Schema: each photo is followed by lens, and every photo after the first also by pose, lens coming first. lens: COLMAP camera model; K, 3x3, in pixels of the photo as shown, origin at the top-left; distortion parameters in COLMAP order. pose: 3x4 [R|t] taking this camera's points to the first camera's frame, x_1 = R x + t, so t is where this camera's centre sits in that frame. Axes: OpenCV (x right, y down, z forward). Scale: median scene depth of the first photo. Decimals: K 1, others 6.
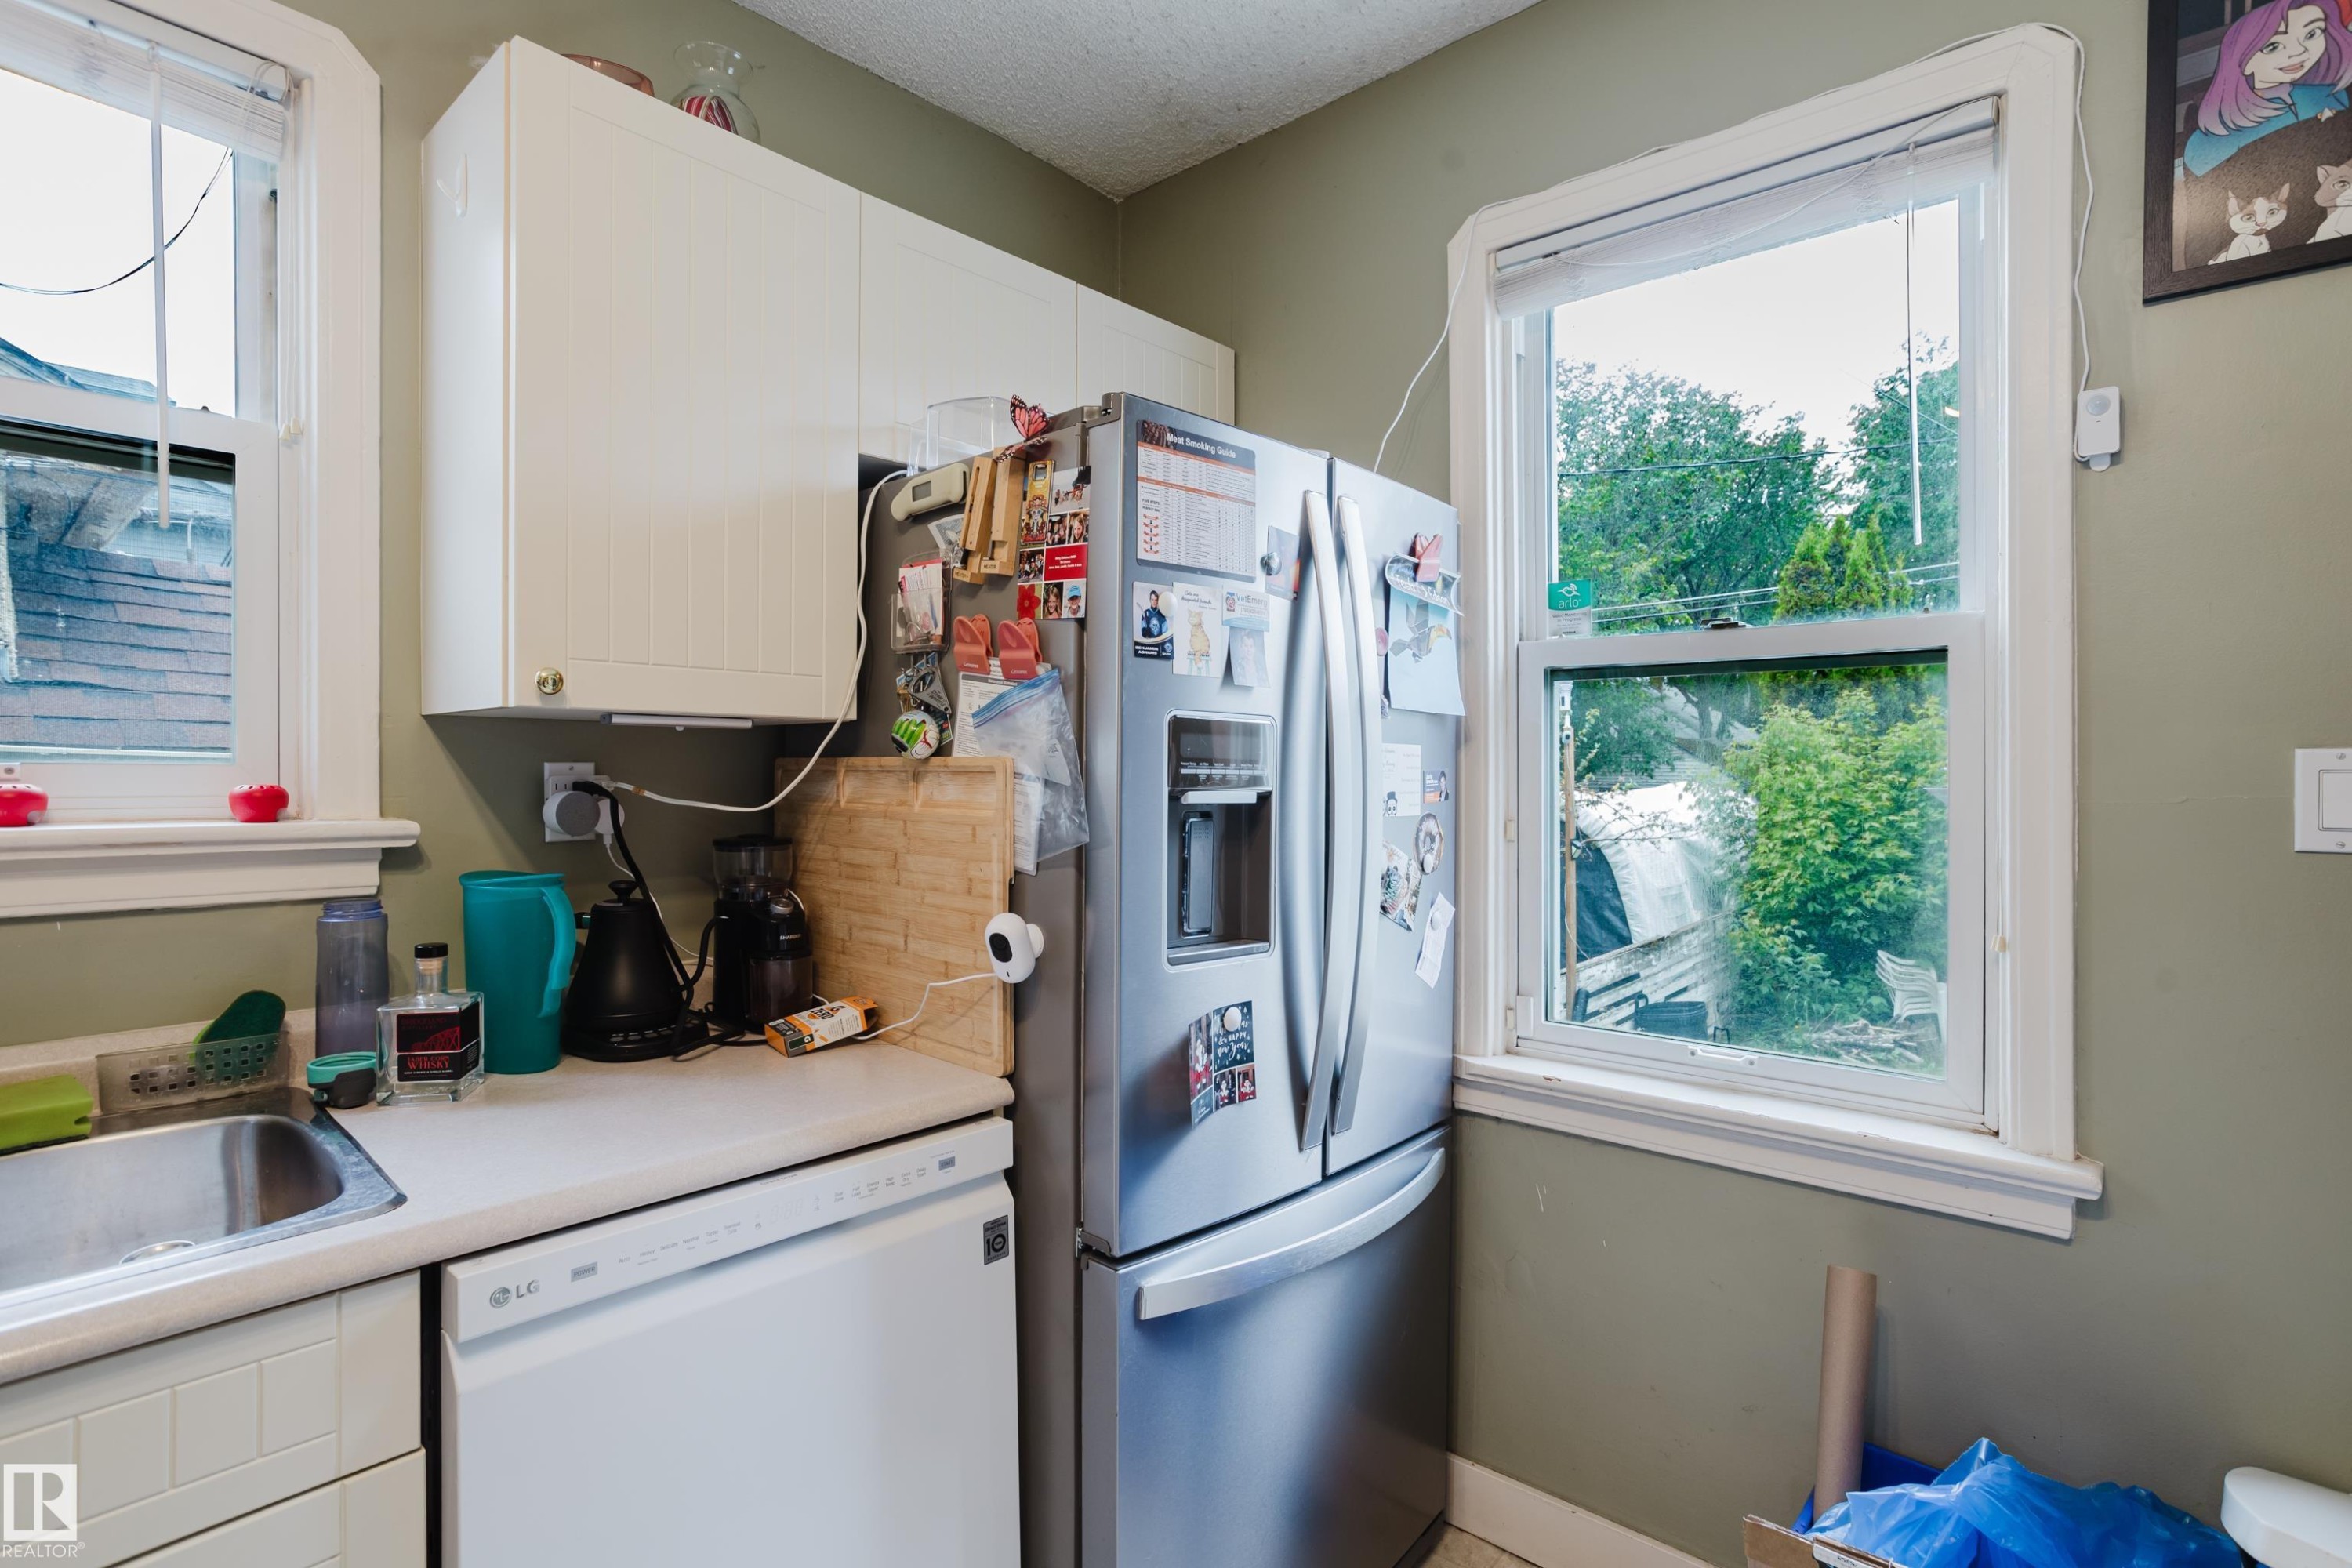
lens RADIAL K [[1166.6, 0, 1160.5], [0, 1166.6, 782.5], [0, 0, 1]] dist [-0.021790, 0.012426]
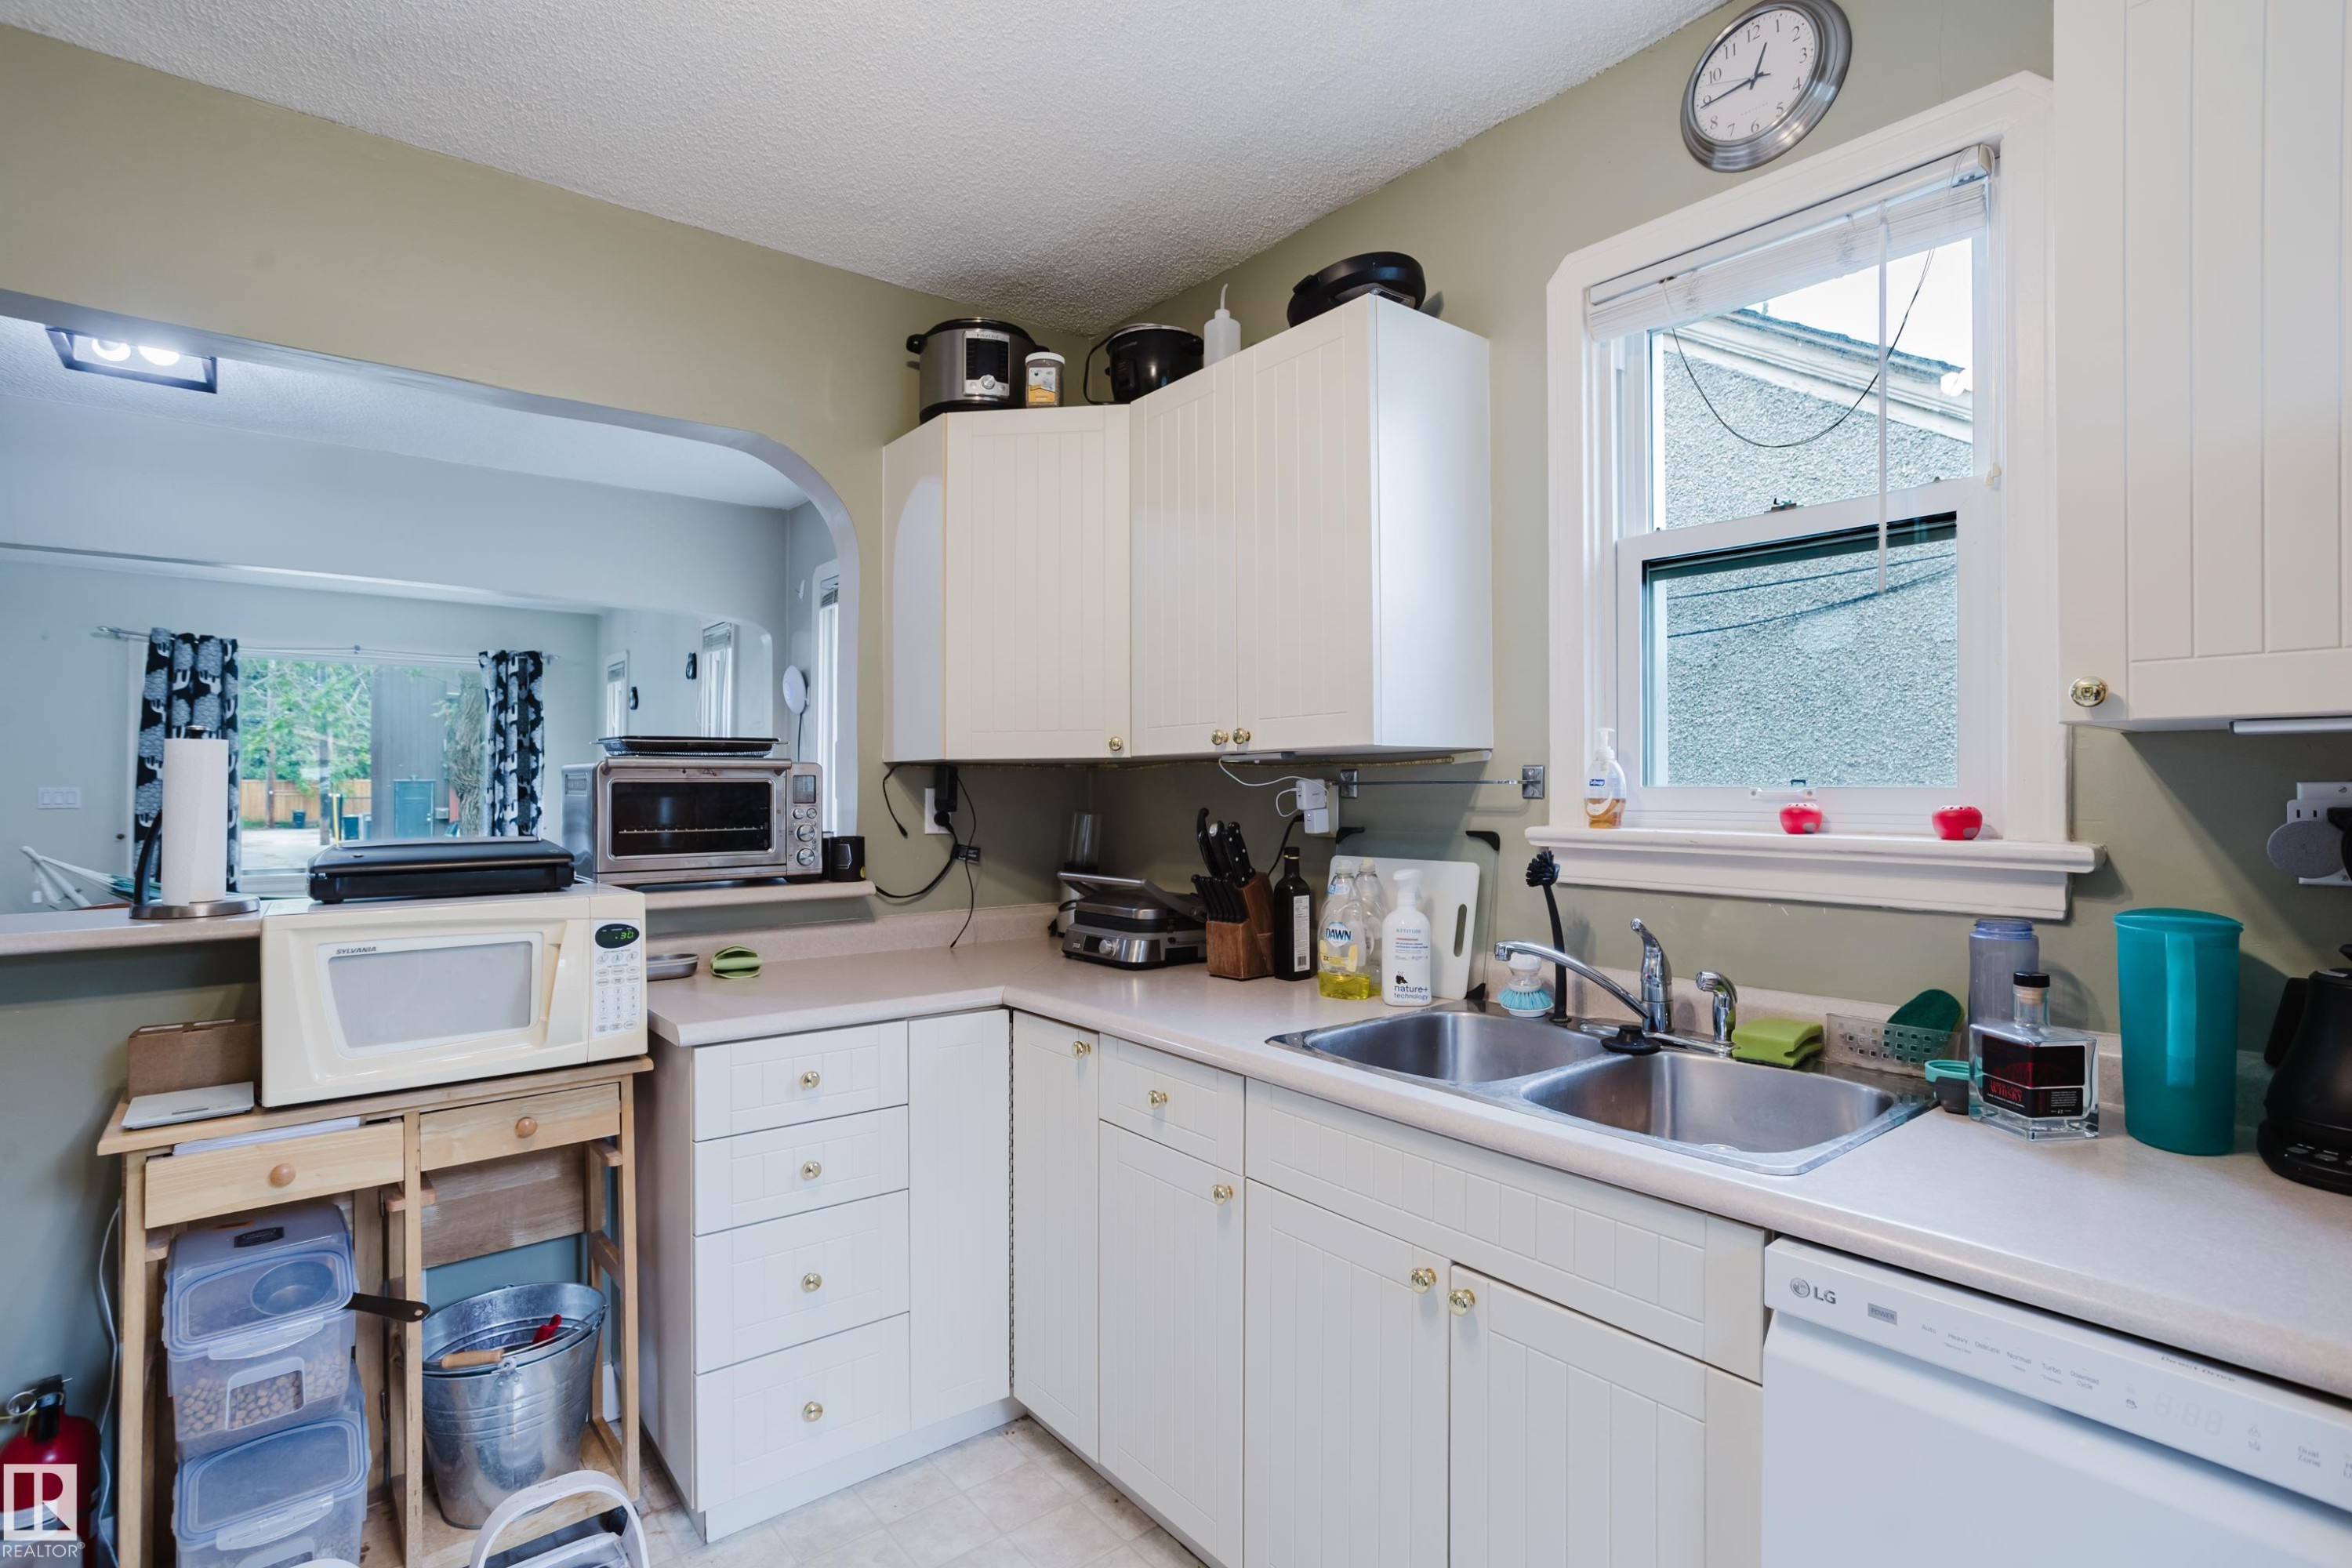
lens RADIAL K [[1159.4, 0, 1191.9], [0, 1159.4, 777.0], [0, 0, 1]] dist [-0.024150, 0.015728]
pose [[-0.148987, -0.017678, -0.988681, 0.390856], [-0.011632, 0.999802, -0.016124, 0.000261], [0.988771, 0.009098, -0.149163, 0.418256]]
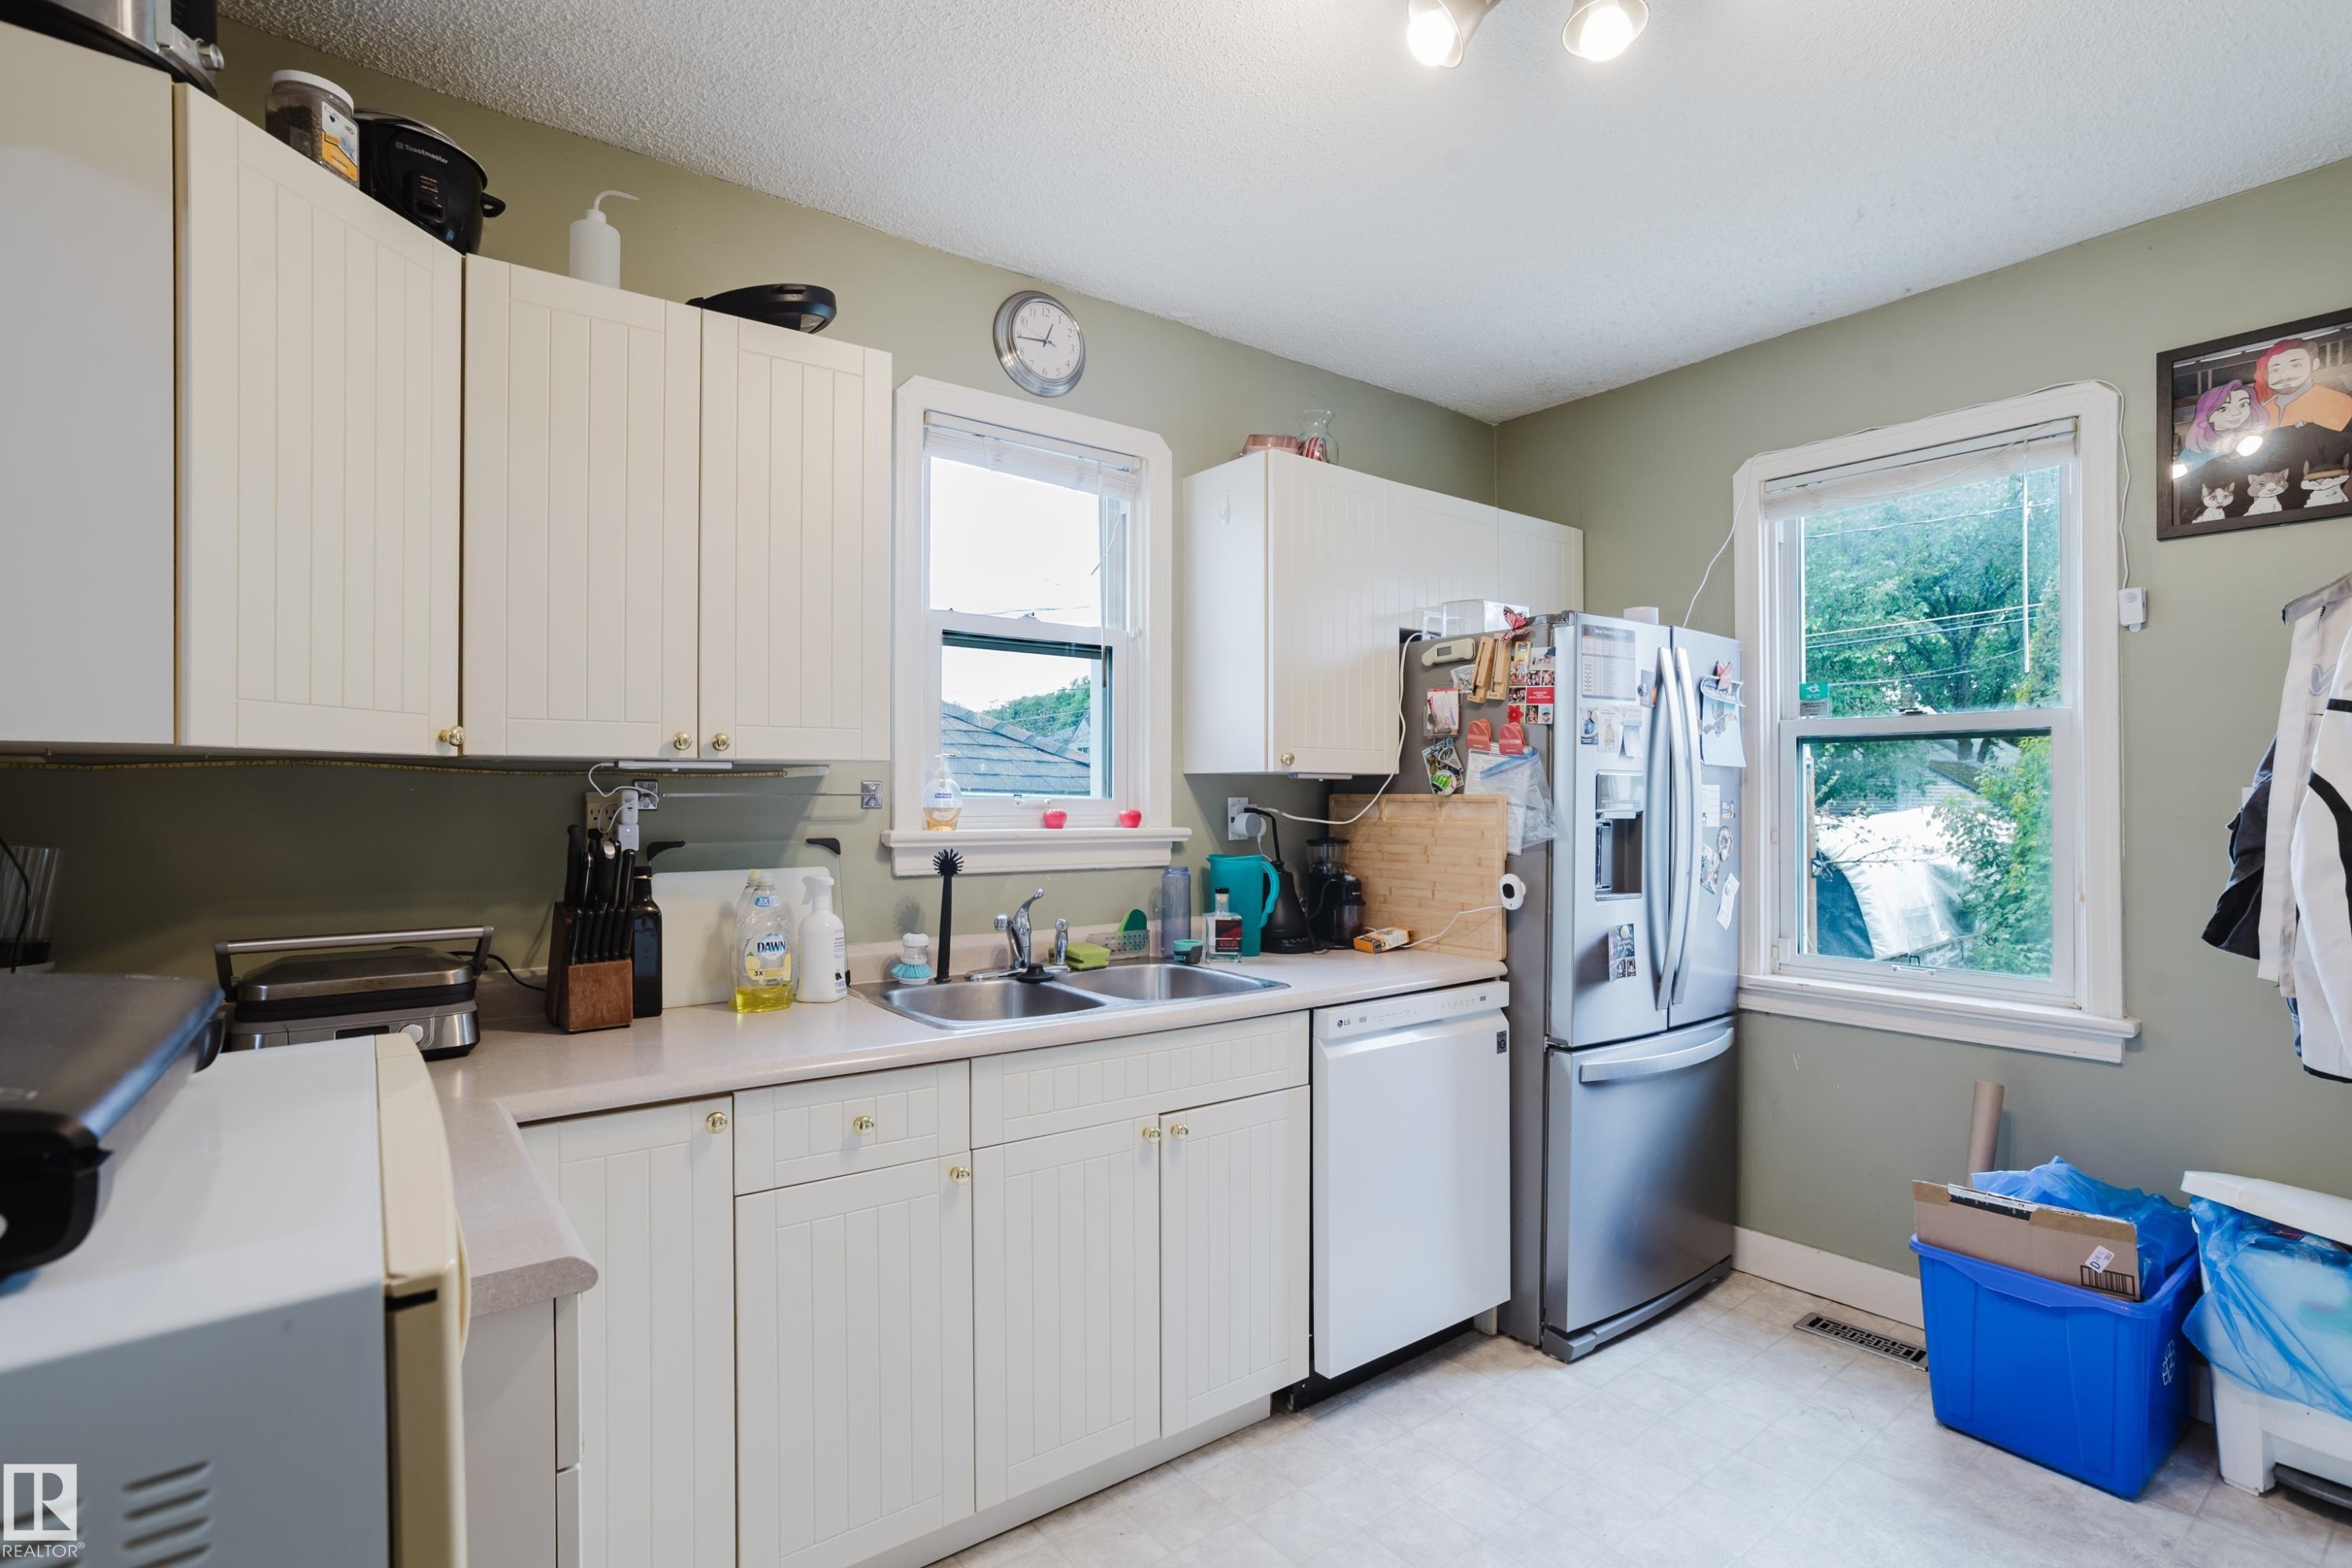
lens RADIAL K [[1159.4, 0, 1168.4], [0, 1159.4, 811.2], [0, 0, 1]] dist [-0.024150, 0.015728]
pose [[0.985869, -0.002501, -0.167502, -0.349671], [0.002777, 0.999995, 0.001412, 0.001741], [0.167497, -0.001857, 0.985871, -0.961657]]
